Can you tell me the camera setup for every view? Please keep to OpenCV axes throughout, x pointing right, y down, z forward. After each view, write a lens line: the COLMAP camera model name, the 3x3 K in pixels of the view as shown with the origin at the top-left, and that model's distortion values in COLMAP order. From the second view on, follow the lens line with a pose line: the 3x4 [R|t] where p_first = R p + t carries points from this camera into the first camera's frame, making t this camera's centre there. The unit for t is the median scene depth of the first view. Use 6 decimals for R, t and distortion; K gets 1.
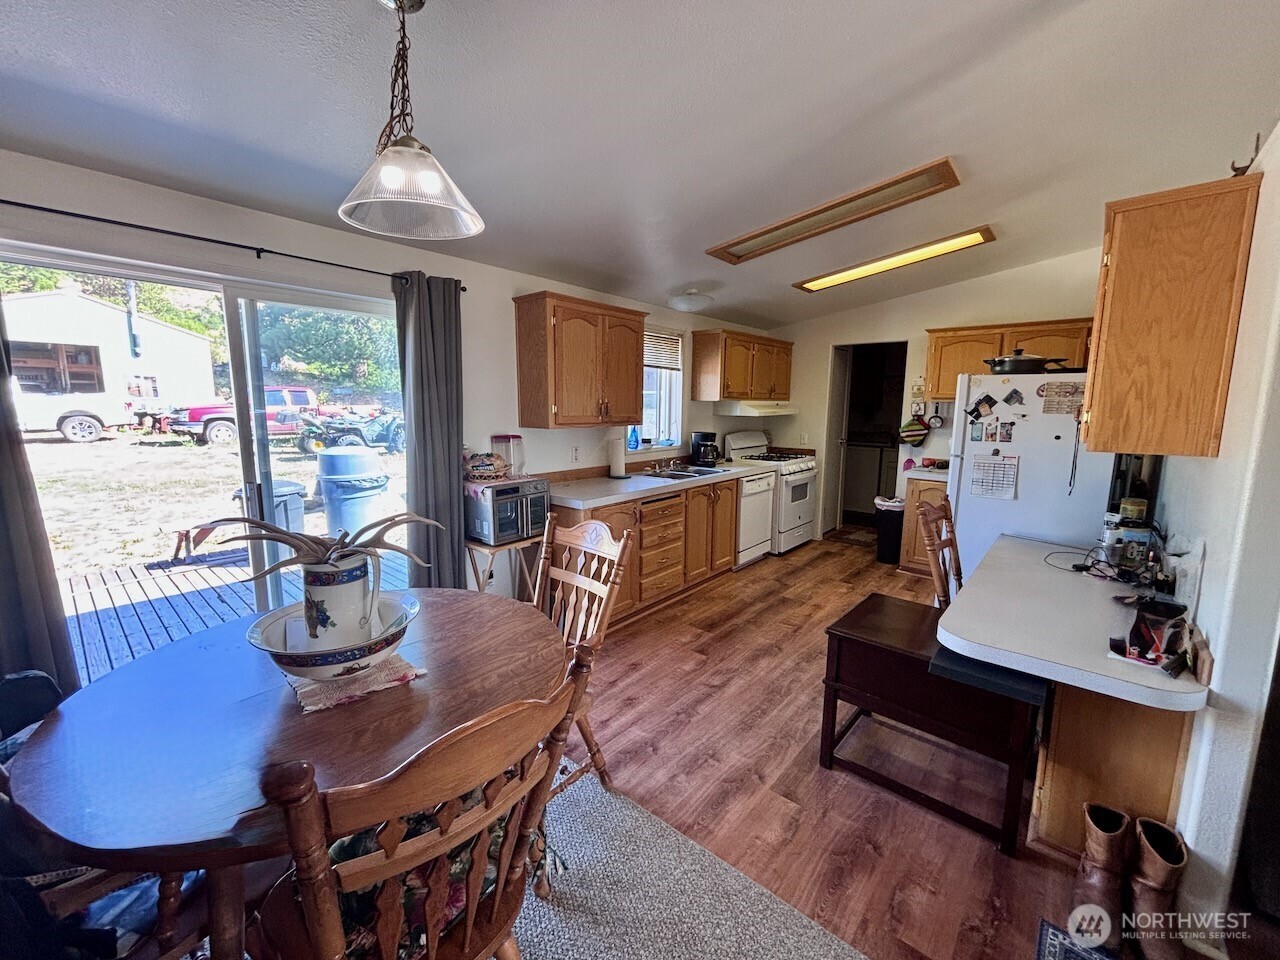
lens RADIAL K [[520.7, 0, 640.0], [0, 520.7, 480.0], [0, 0, 1]] dist [-0.002268, -0.000183]
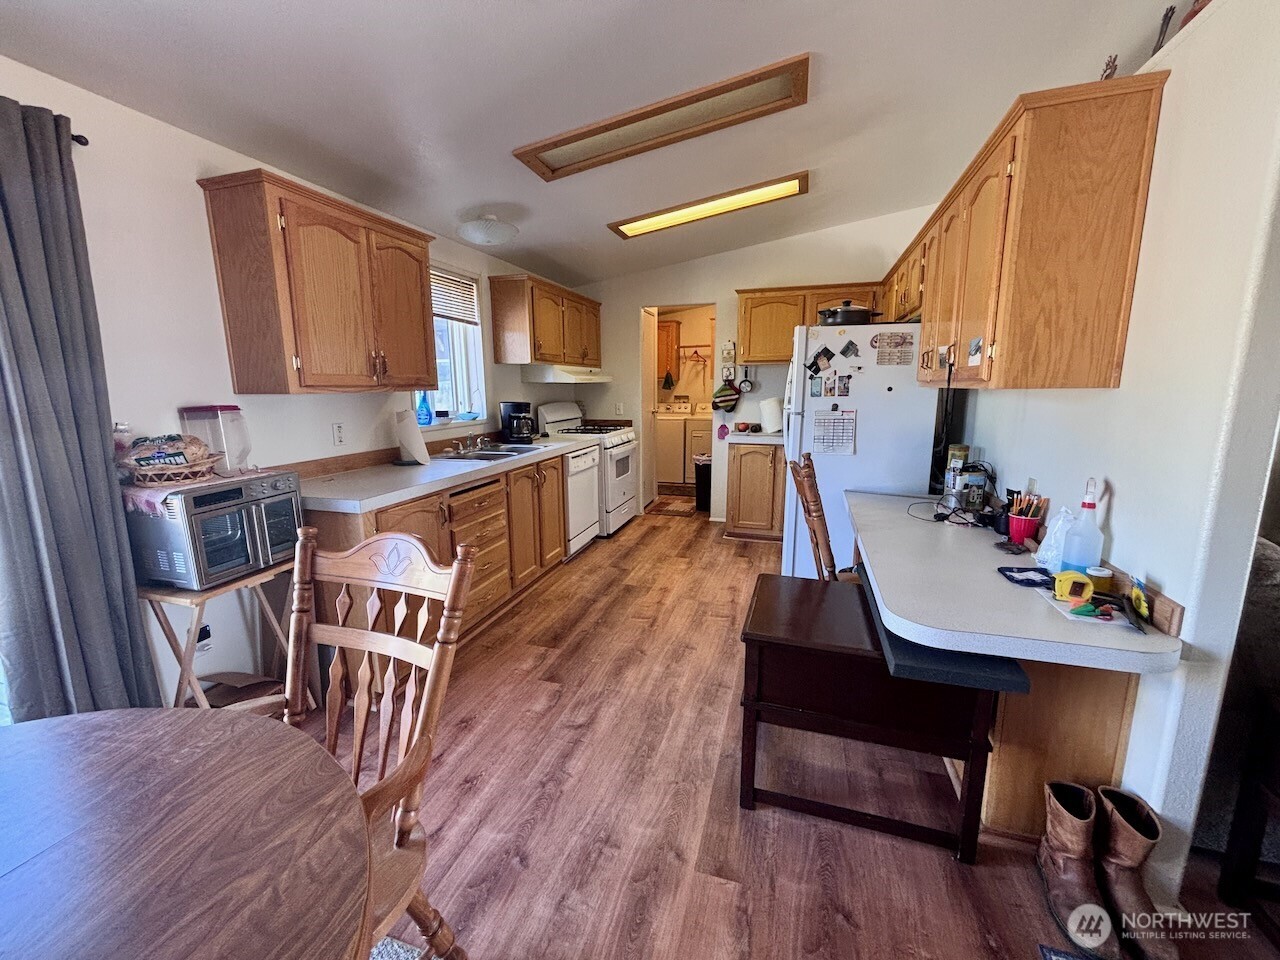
lens RADIAL K [[520.7, 0, 640.0], [0, 520.7, 480.0], [0, 0, 1]] dist [-0.002268, -0.000183]
pose [[0.918234, -0.086097, 0.386566, -0.037025], [0.072314, 0.996123, 0.050087, 0.007019], [-0.389380, -0.018037, 0.920900, 0.251085]]
